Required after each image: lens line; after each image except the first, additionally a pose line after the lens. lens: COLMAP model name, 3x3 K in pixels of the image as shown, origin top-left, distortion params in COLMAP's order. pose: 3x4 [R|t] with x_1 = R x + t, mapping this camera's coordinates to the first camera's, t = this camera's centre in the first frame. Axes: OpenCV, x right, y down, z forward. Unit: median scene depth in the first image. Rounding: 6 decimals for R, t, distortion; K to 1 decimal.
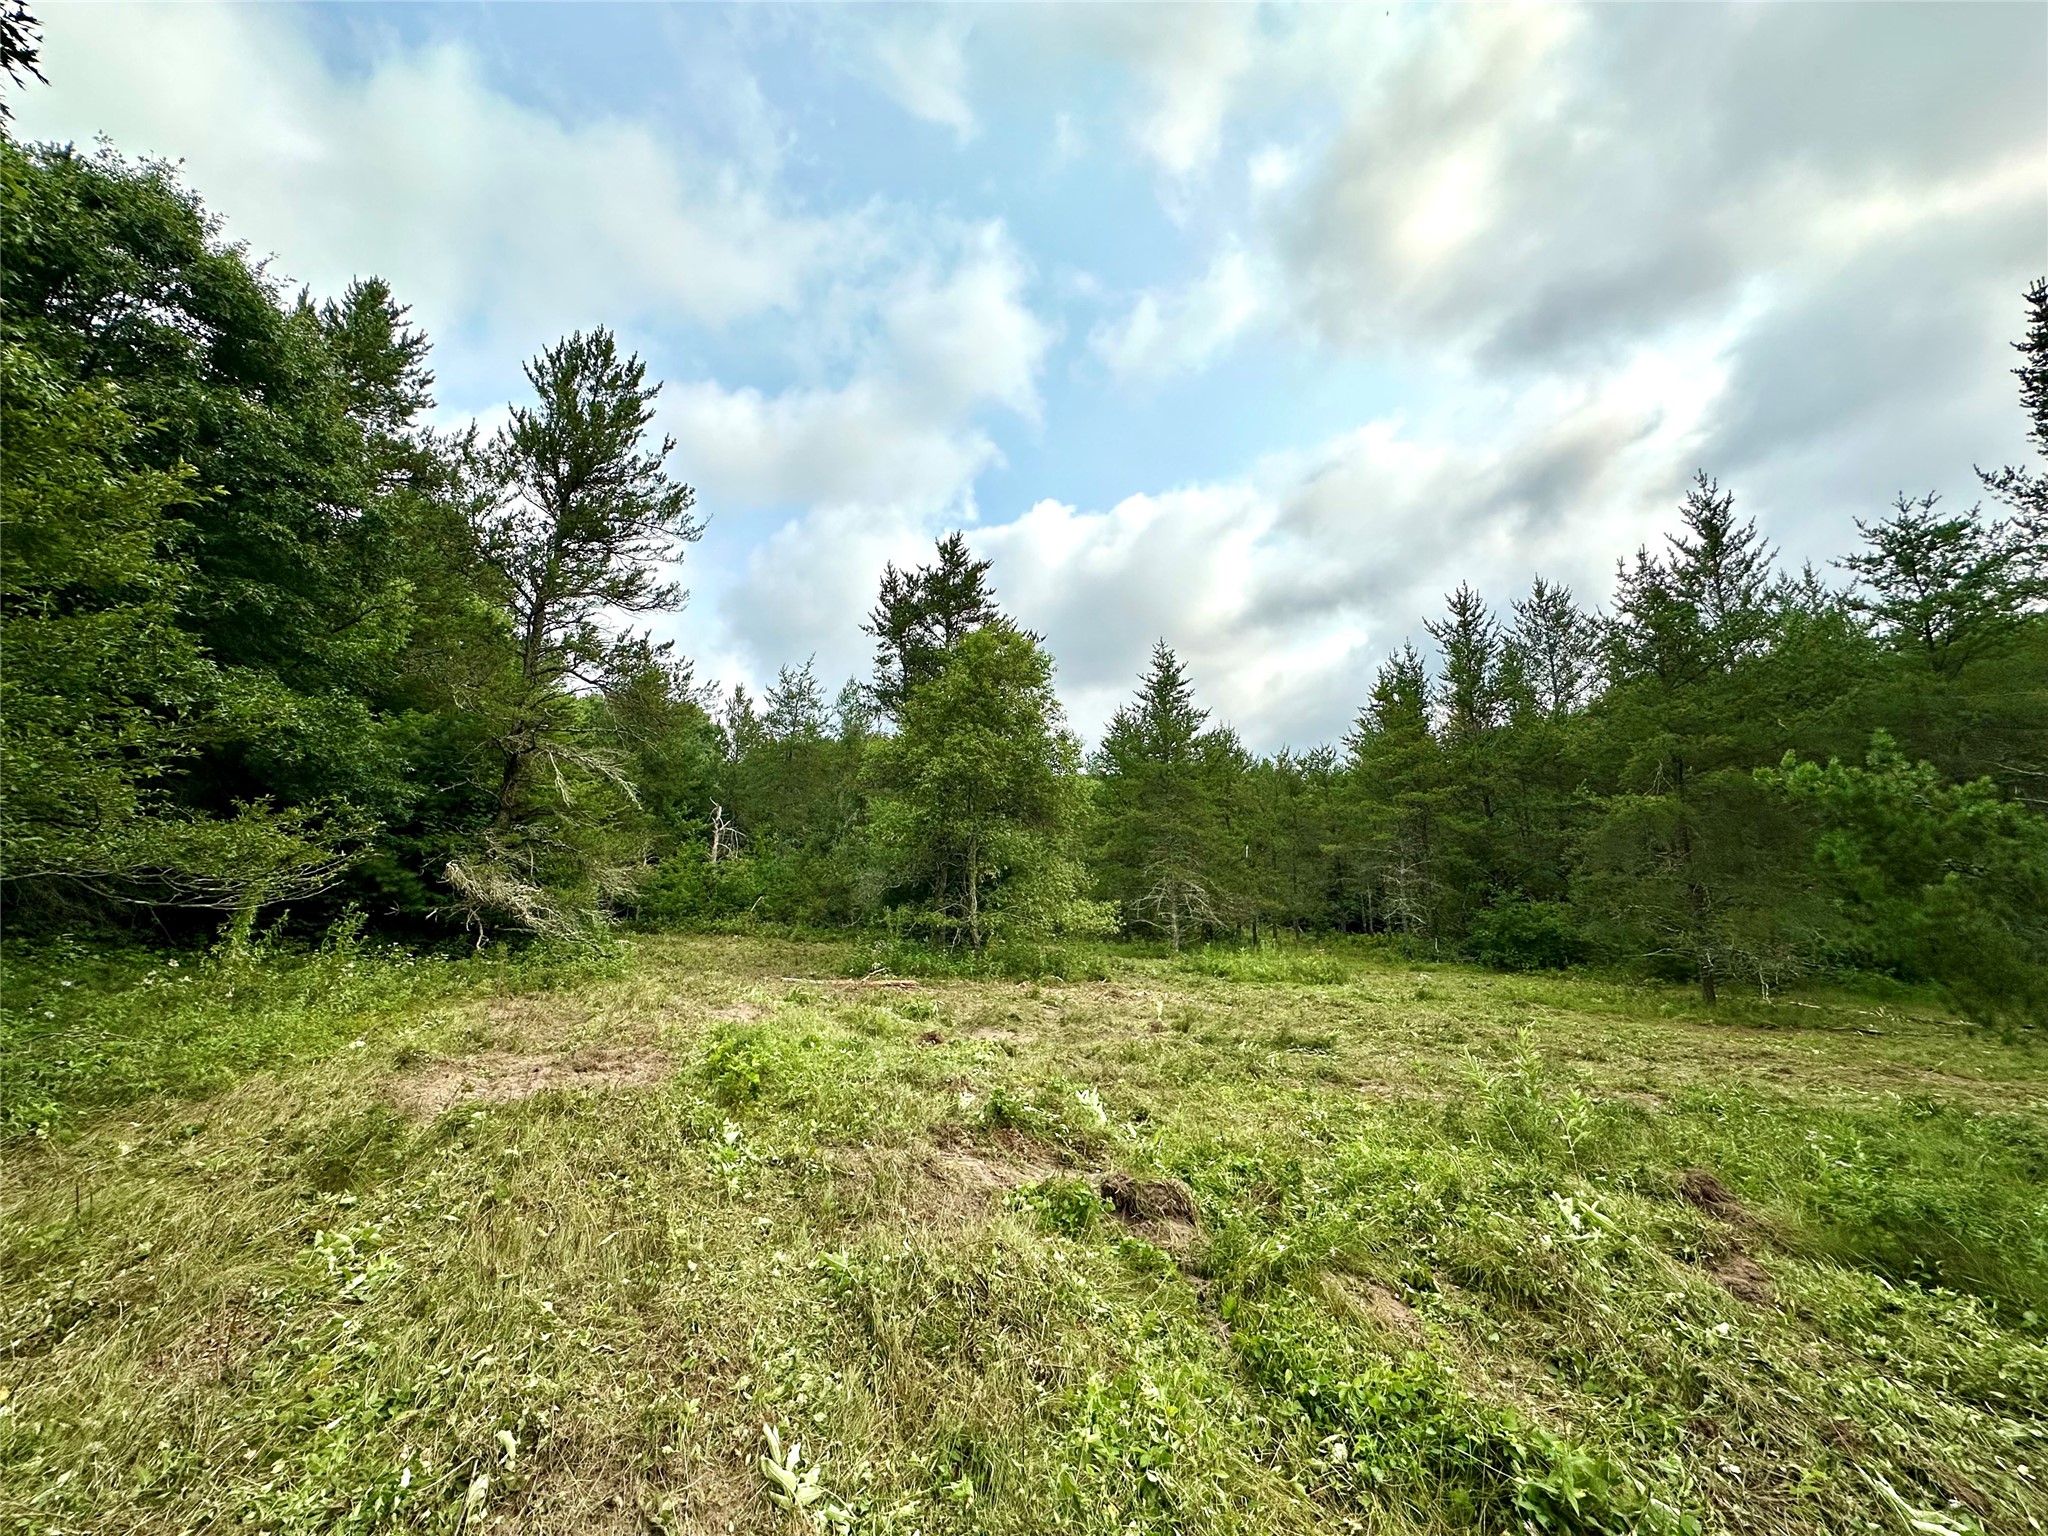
lens RADIAL K [[826.6, 0, 1023.6], [0, 826.6, 781.4], [0, 0, 1]] dist [-0.001852, -0.000068]
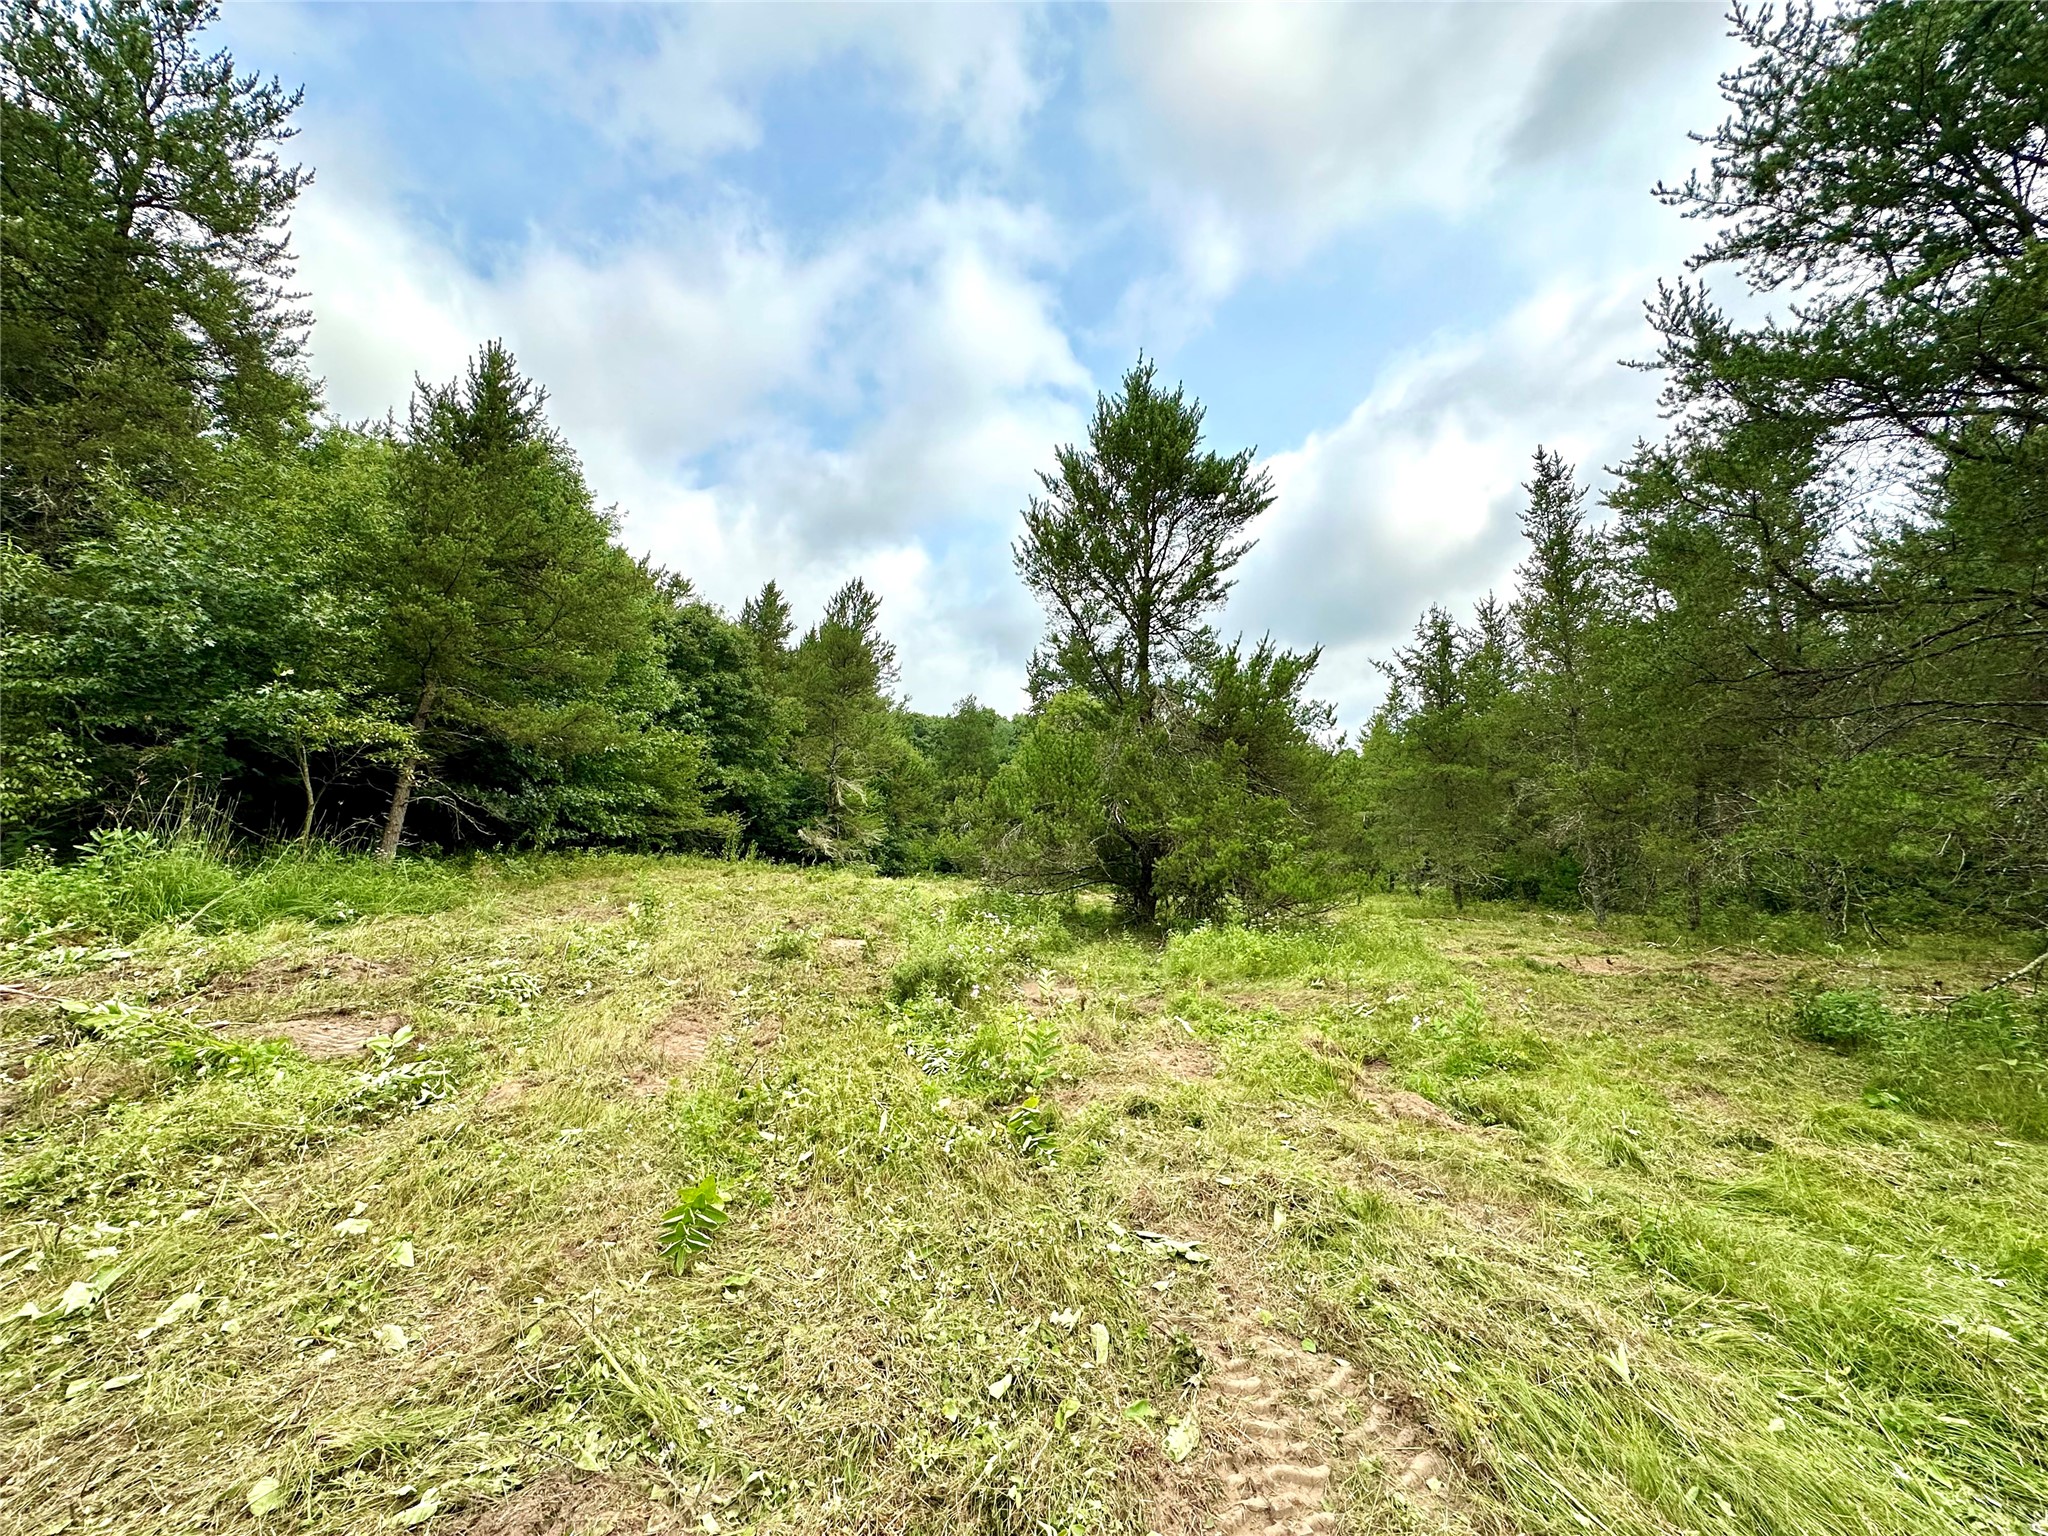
lens RADIAL K [[826.6, 0, 1027.1], [0, 826.6, 771.0], [0, 0, 1]] dist [-0.001852, -0.000068]
pose [[0.889273, -0.046258, -0.455032, 0.683107], [0.055984, 0.998400, 0.007914, -0.038629], [0.453938, -0.032512, 0.890440, -0.586934]]
